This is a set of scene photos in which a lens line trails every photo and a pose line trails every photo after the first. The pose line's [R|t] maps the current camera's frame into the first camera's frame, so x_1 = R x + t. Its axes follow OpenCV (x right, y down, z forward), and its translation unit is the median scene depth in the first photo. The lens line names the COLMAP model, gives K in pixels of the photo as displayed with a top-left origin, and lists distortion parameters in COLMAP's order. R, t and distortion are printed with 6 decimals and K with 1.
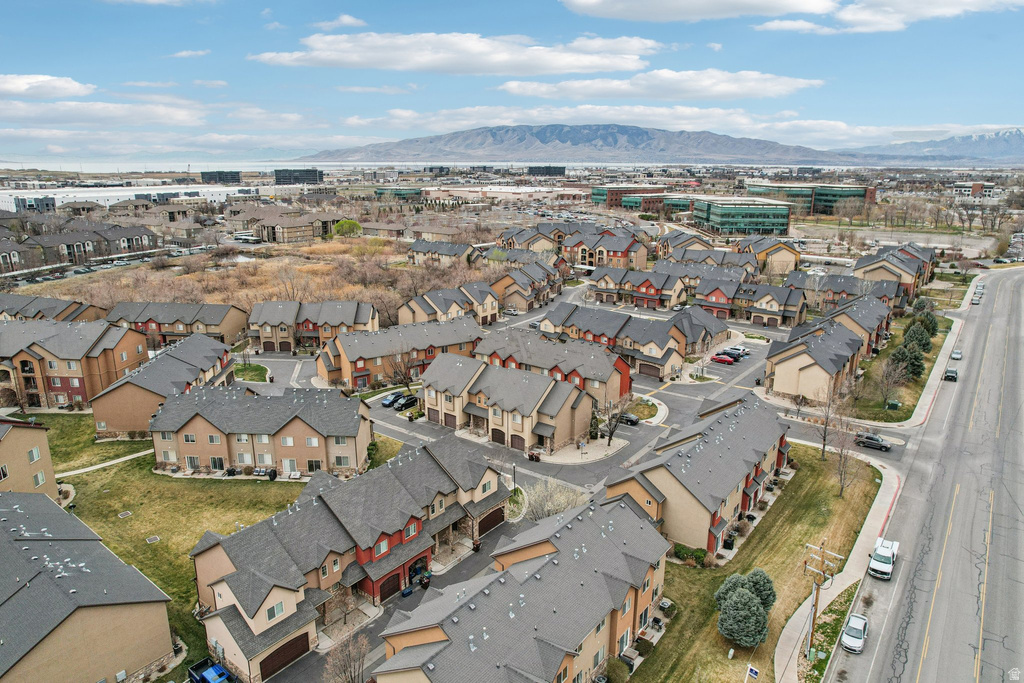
lens RADIAL K [[673.6, 0, 512.0], [0, 673.6, 341.5], [0, 0, 1]] dist [-0.080301, 0.073154]
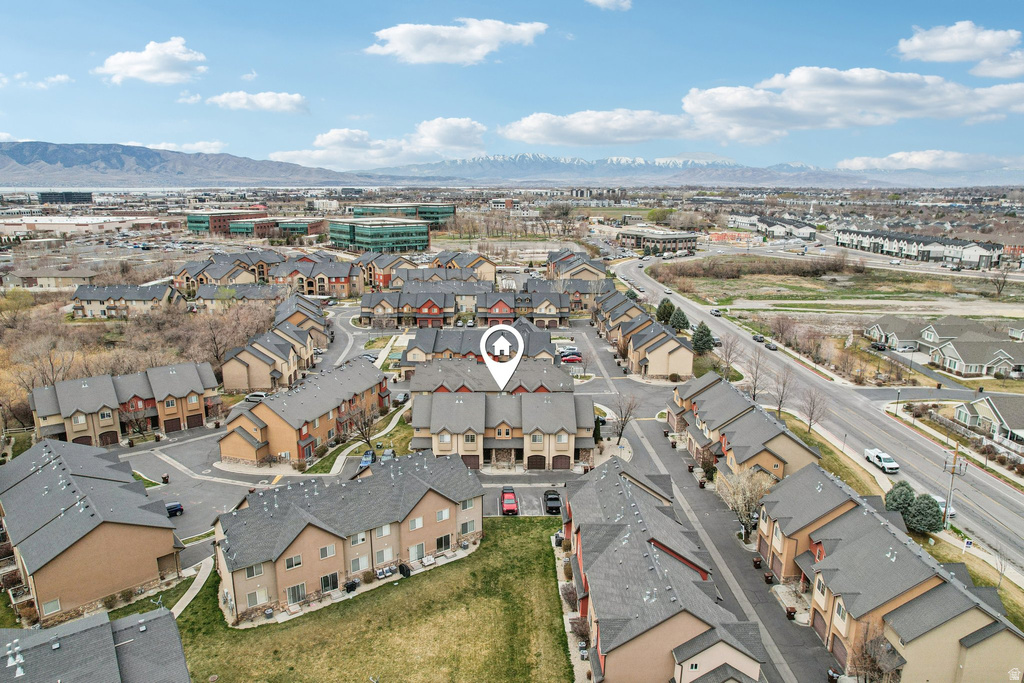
lens RADIAL K [[673.6, 0, 512.0], [0, 673.6, 341.5], [0, 0, 1]] dist [-0.080301, 0.073154]
pose [[0.779823, -0.141677, 0.609757, -0.492578], [0.160926, 0.986688, 0.023447, -0.049912], [-0.604961, 0.079842, 0.792242, 0.176779]]
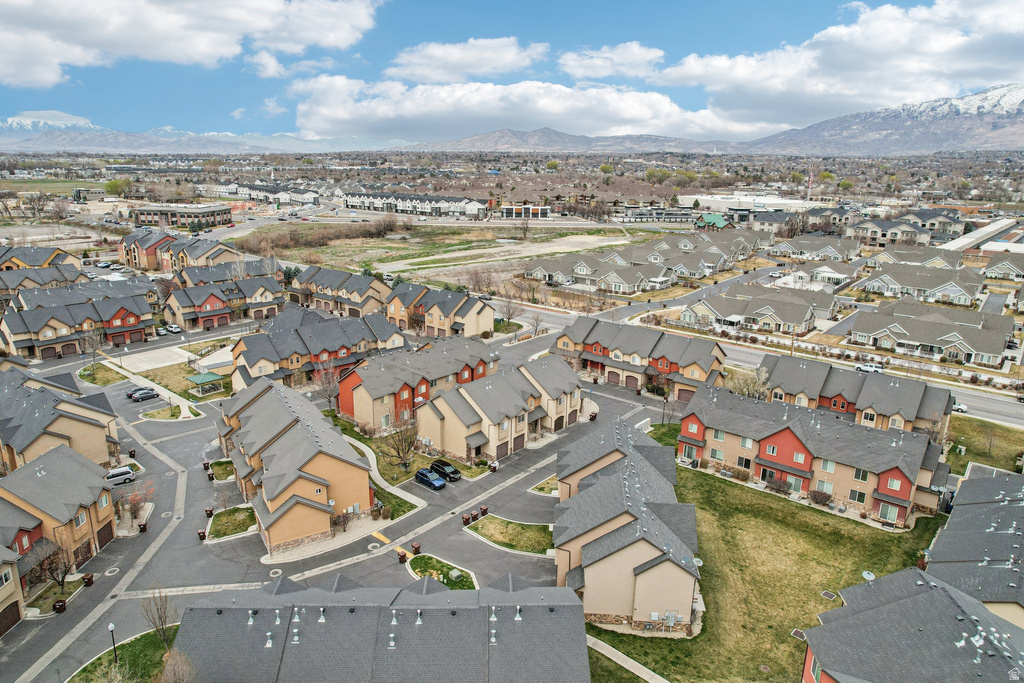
lens RADIAL K [[673.6, 0, 512.0], [0, 673.6, 341.5], [0, 0, 1]] dist [-0.080301, 0.073154]
pose [[0.037256, -0.268255, 0.962627, -0.779018], [0.246598, 0.935973, 0.251283, -0.202338], [-0.968401, 0.228020, 0.101022, 0.736553]]
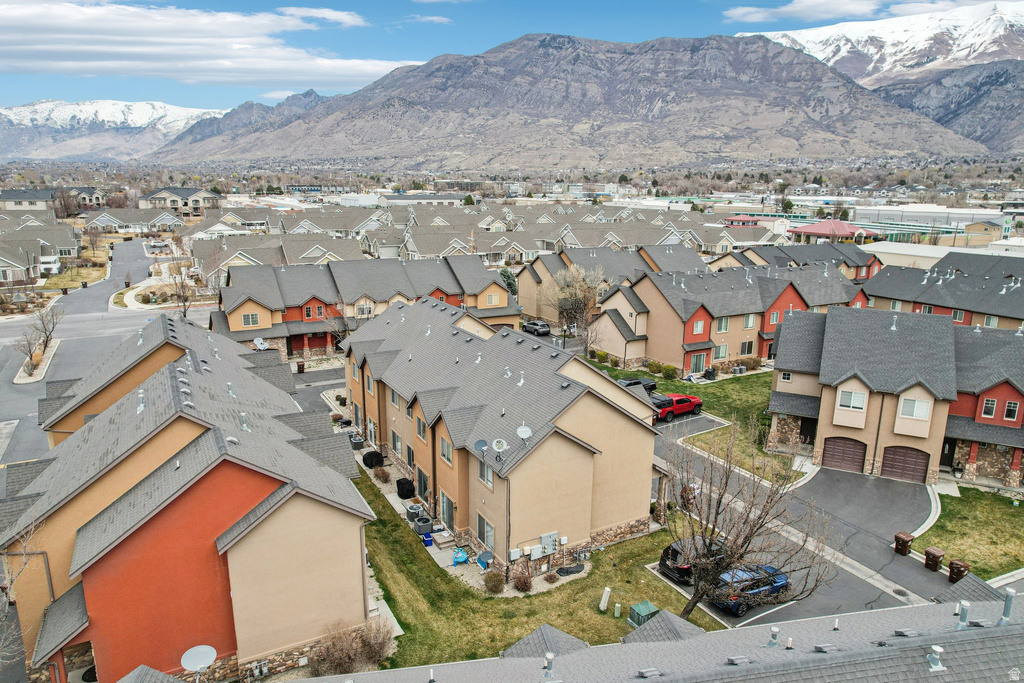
lens RADIAL K [[673.6, 0, 512.0], [0, 673.6, 341.5], [0, 0, 1]] dist [-0.080301, 0.073154]
pose [[-0.919533, -0.100529, 0.379938, -0.165765], [0.092515, 0.884197, 0.457861, -0.120273], [-0.381968, 0.456168, -0.803748, 1.106414]]
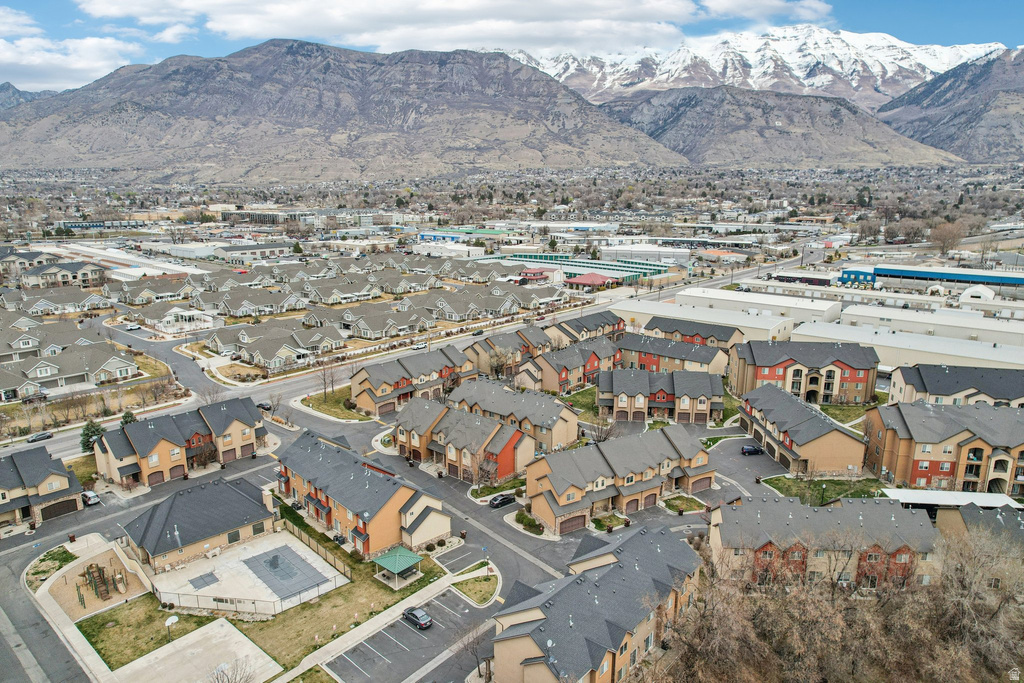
lens RADIAL K [[673.6, 0, 512.0], [0, 673.6, 341.5], [0, 0, 1]] dist [-0.080301, 0.073154]
pose [[-0.998757, -0.015175, 0.047469, -0.064140], [0.009047, 0.881475, 0.472144, -0.550891], [-0.049007, 0.471987, -0.880243, 1.751163]]
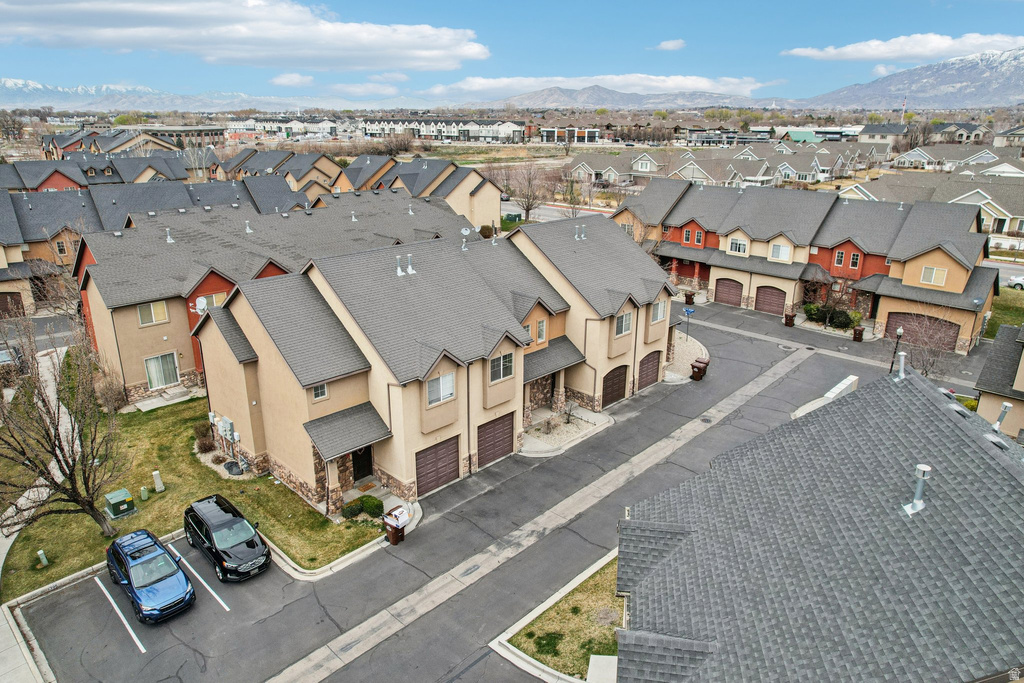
lens RADIAL K [[670.4, 0, 509.3], [0, 670.4, 329.9], [0, 0, 1]] dist [-0.085617, 0.078368]
pose [[0.111077, -0.304223, 0.946103, -0.304197], [0.254102, 0.929044, 0.268905, -0.007778], [-0.960778, 0.210537, 0.180499, 0.772543]]
